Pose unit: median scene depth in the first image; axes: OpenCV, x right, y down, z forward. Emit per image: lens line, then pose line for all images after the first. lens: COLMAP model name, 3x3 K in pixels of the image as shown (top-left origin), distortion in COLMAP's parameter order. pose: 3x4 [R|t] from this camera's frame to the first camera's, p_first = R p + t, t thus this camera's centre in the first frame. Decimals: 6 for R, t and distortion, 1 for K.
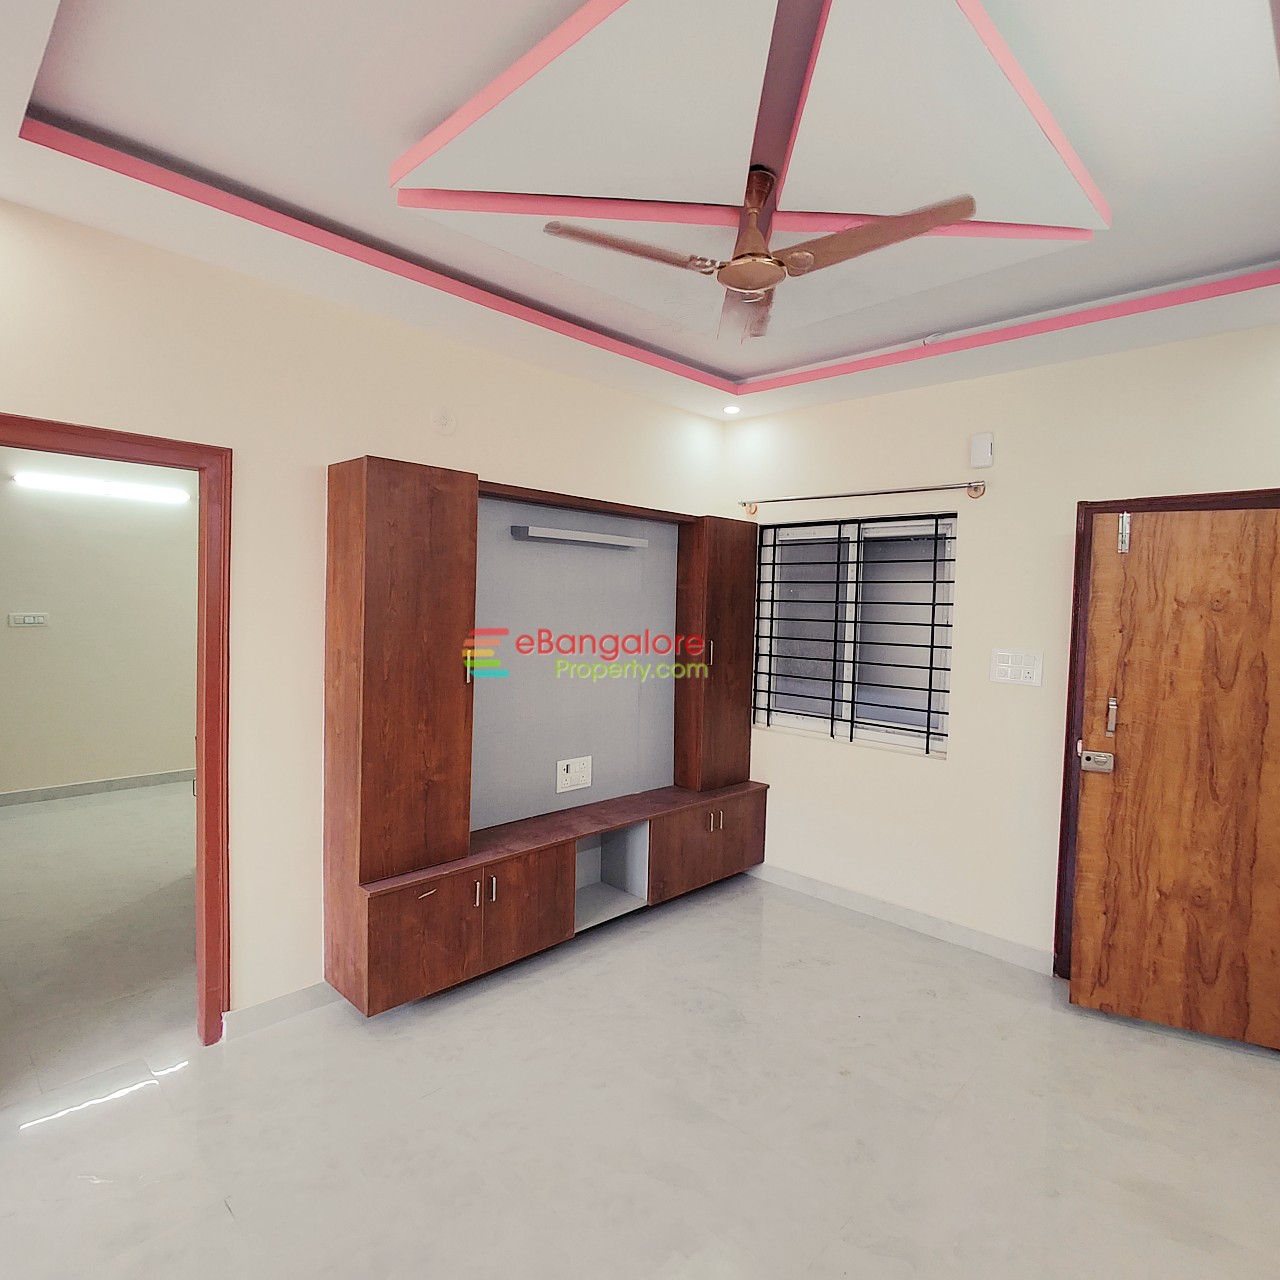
lens RADIAL K [[743.1, 0, 651.5], [0, 743.1, 636.3], [0, 0, 1]] dist [-0.000006, 0.003823]
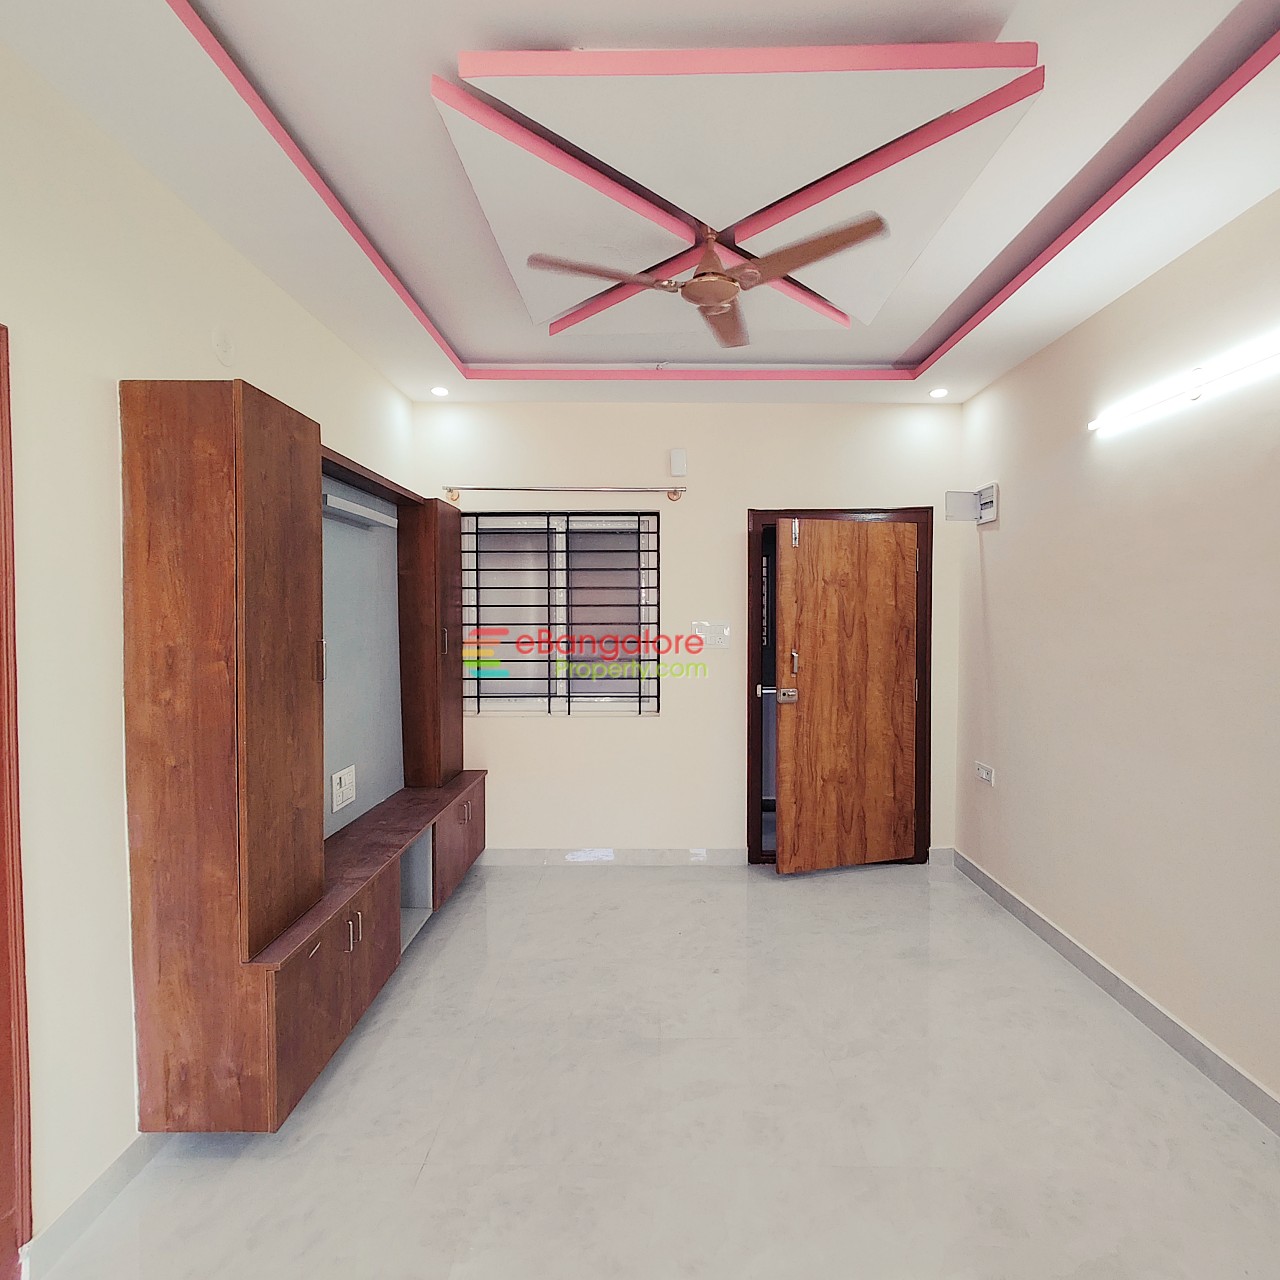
lens RADIAL K [[743.1, 0, 651.5], [0, 743.1, 636.3], [0, 0, 1]] dist [-0.000006, 0.003823]
pose [[0.720681, -0.050551, 0.691422, -0.521448], [0.053973, 0.998402, 0.016738, 0.018669], [-0.691163, 0.025256, 0.722257, 0.158648]]
